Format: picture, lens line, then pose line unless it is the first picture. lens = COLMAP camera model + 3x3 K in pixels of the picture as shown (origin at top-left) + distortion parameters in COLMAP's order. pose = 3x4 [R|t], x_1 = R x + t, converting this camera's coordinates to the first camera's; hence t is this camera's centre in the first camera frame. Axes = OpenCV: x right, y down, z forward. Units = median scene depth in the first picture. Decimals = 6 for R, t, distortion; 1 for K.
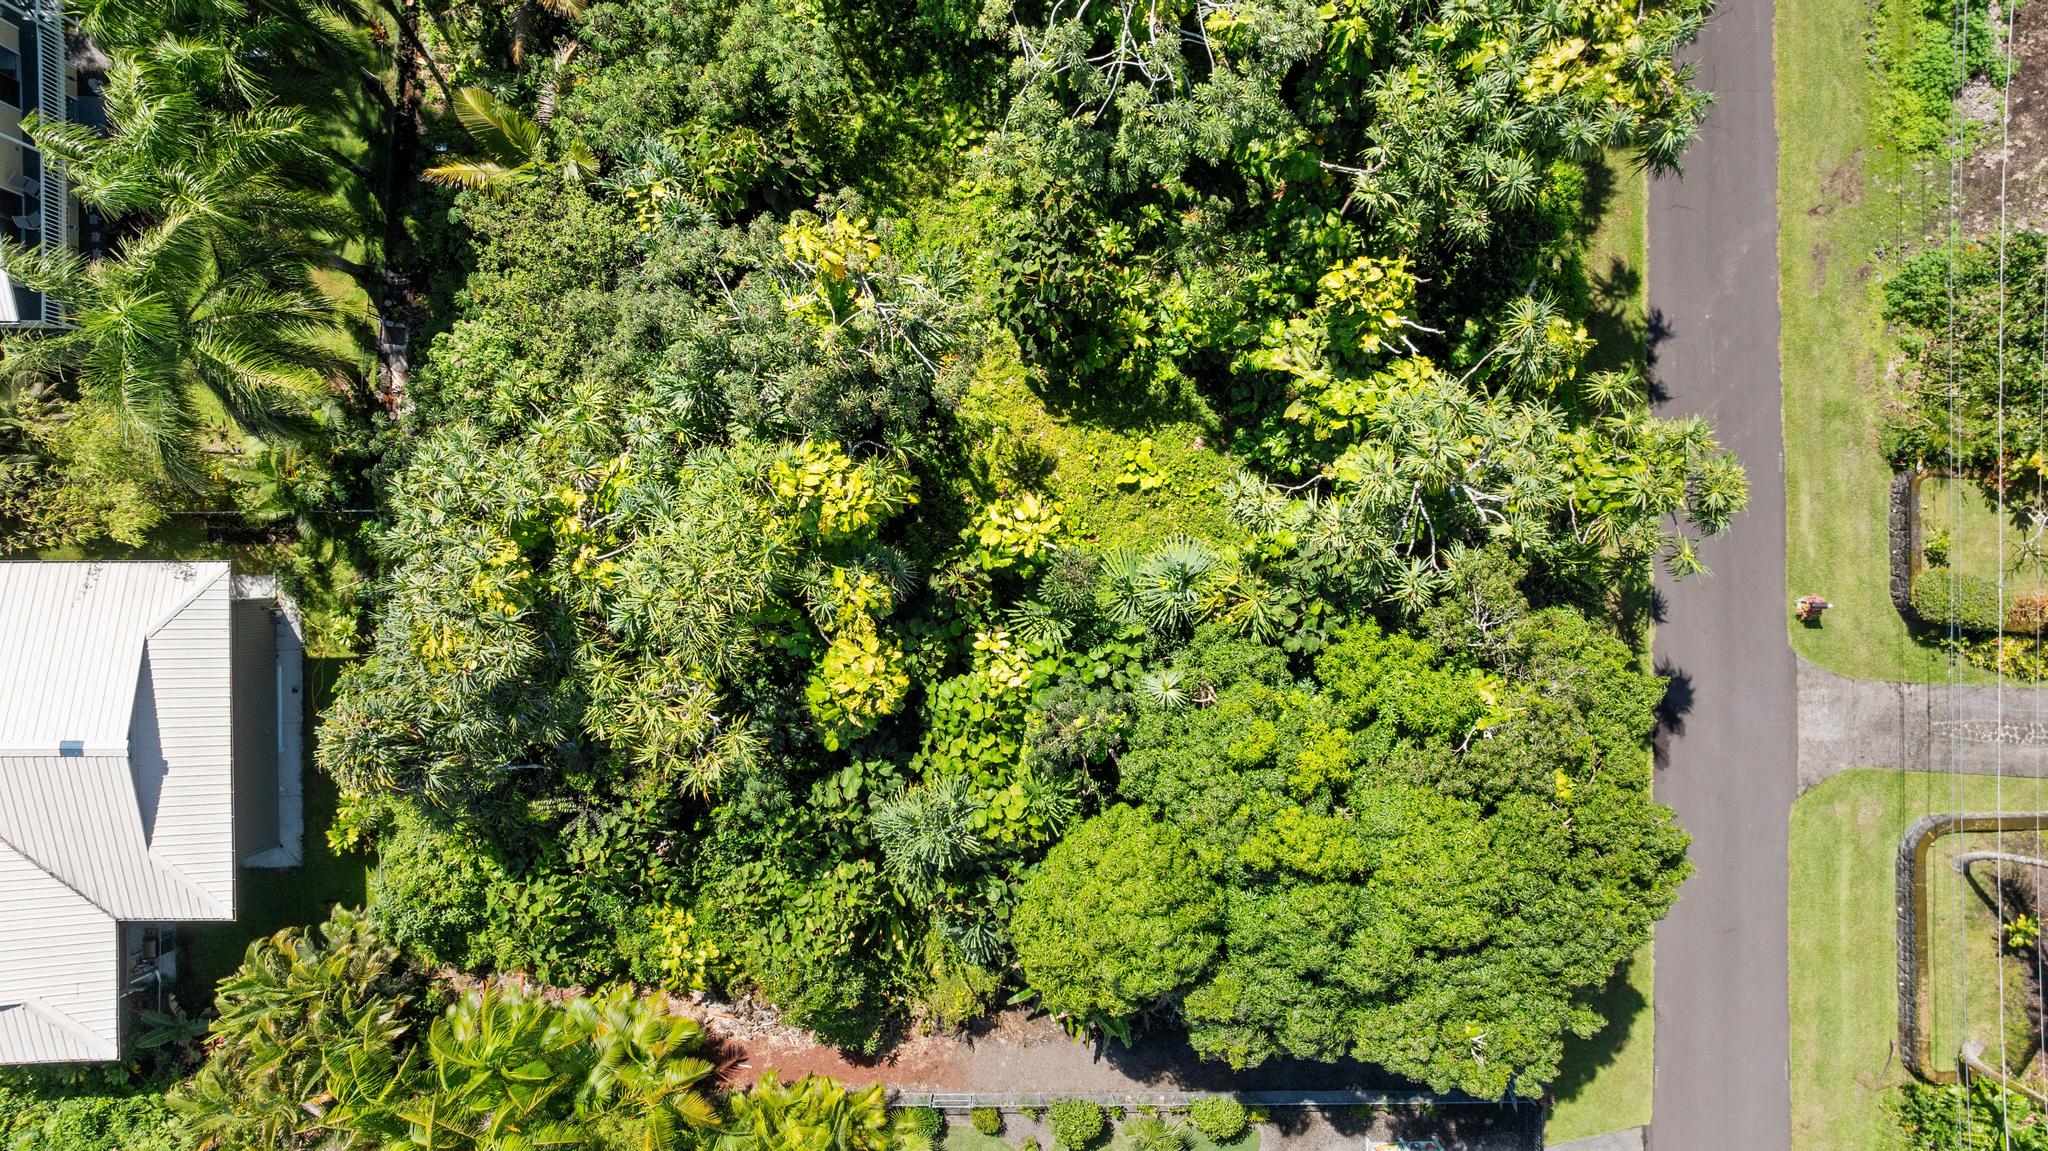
lens RADIAL K [[1394.3, 0, 1024.0], [0, 1394.3, 575.5], [0, 0, 1]] dist [-0.006824, -0.004895]
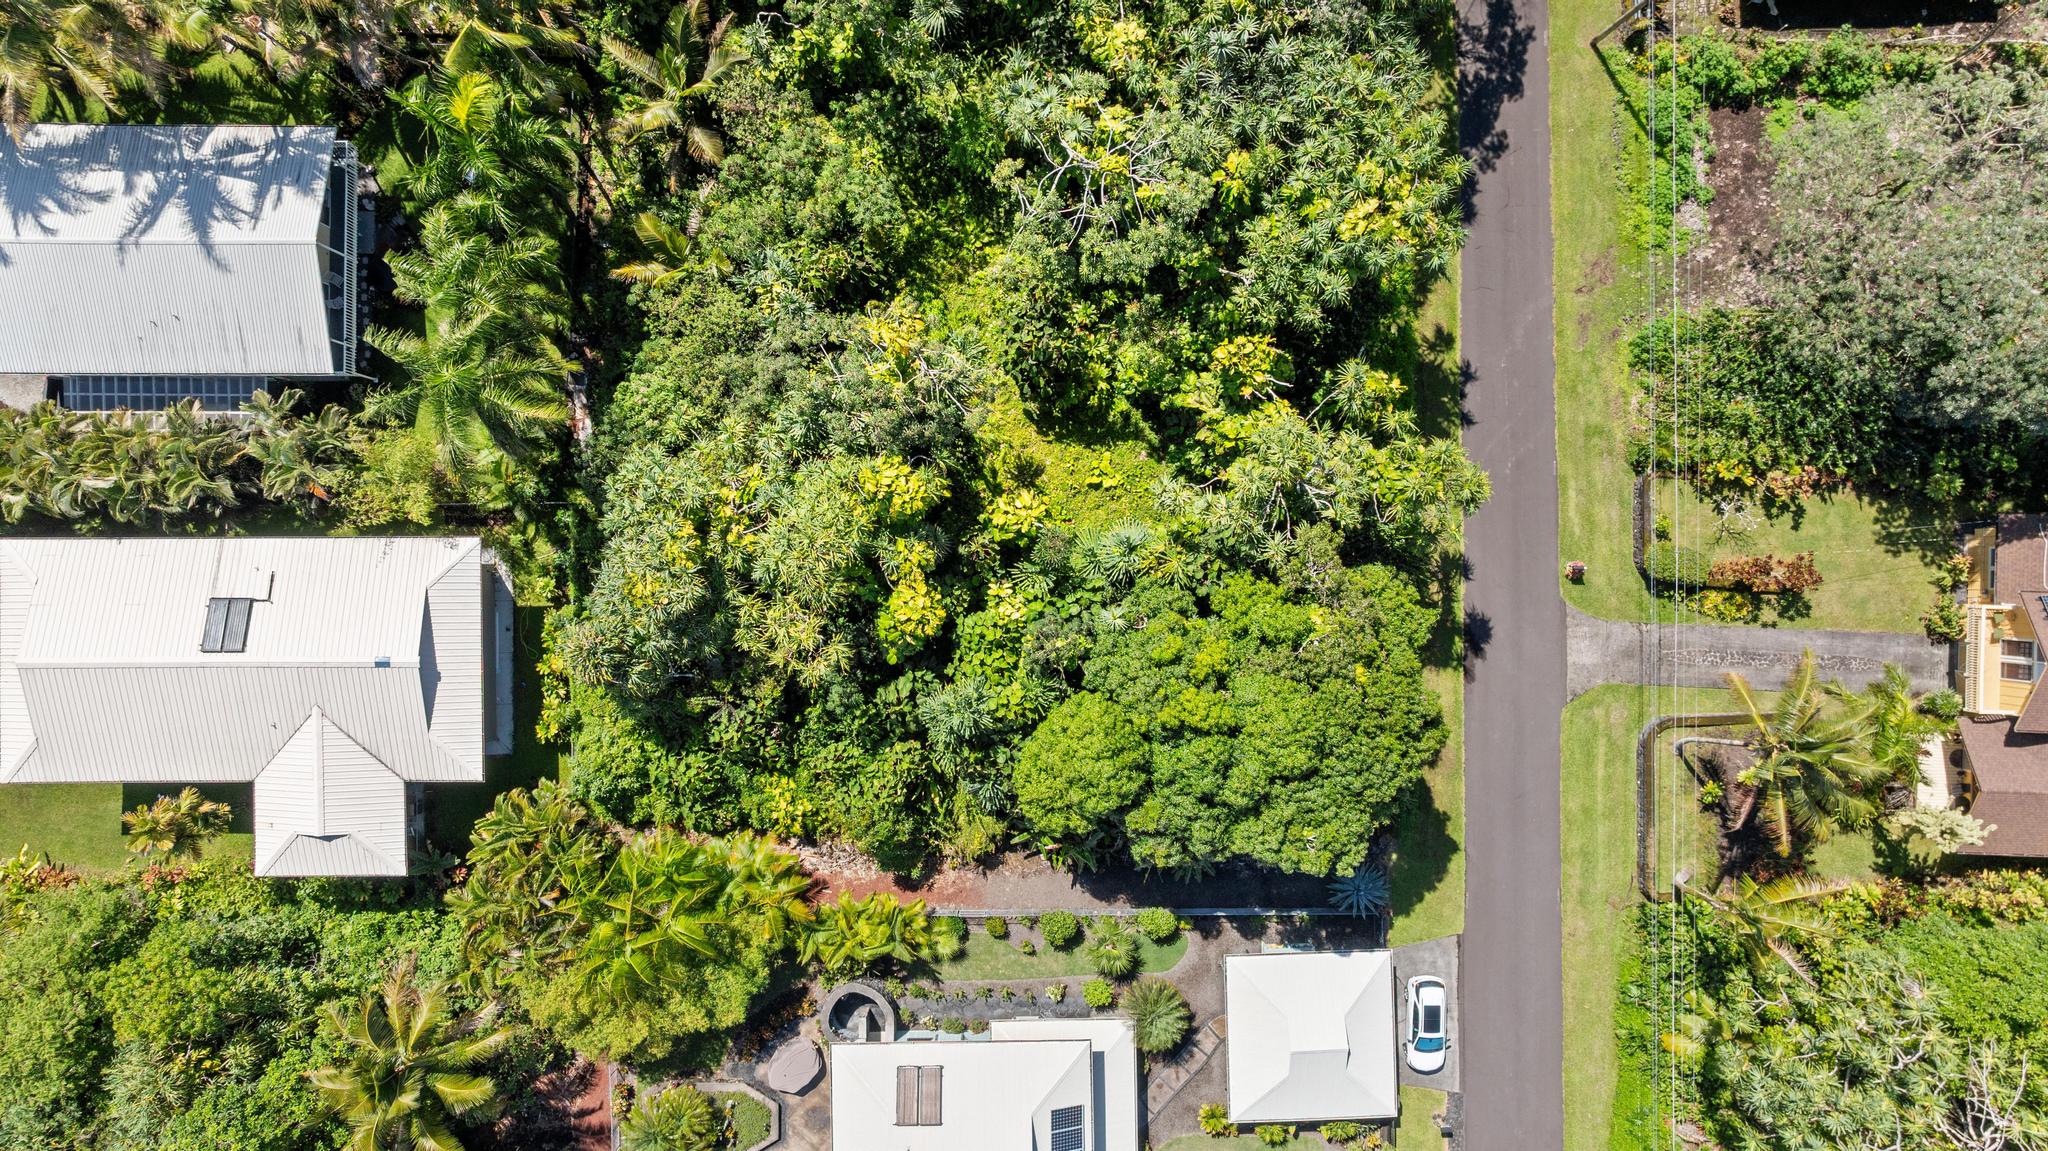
lens RADIAL K [[1394.3, 0, 1024.0], [0, 1394.3, 575.5], [0, 0, 1]] dist [-0.006824, -0.004895]
pose [[0.999998, -0.000709, -0.002076, 0.005436], [0.000711, 0.999999, 0.000804, 0.030474], [0.002076, -0.000805, 0.999998, -0.477951]]
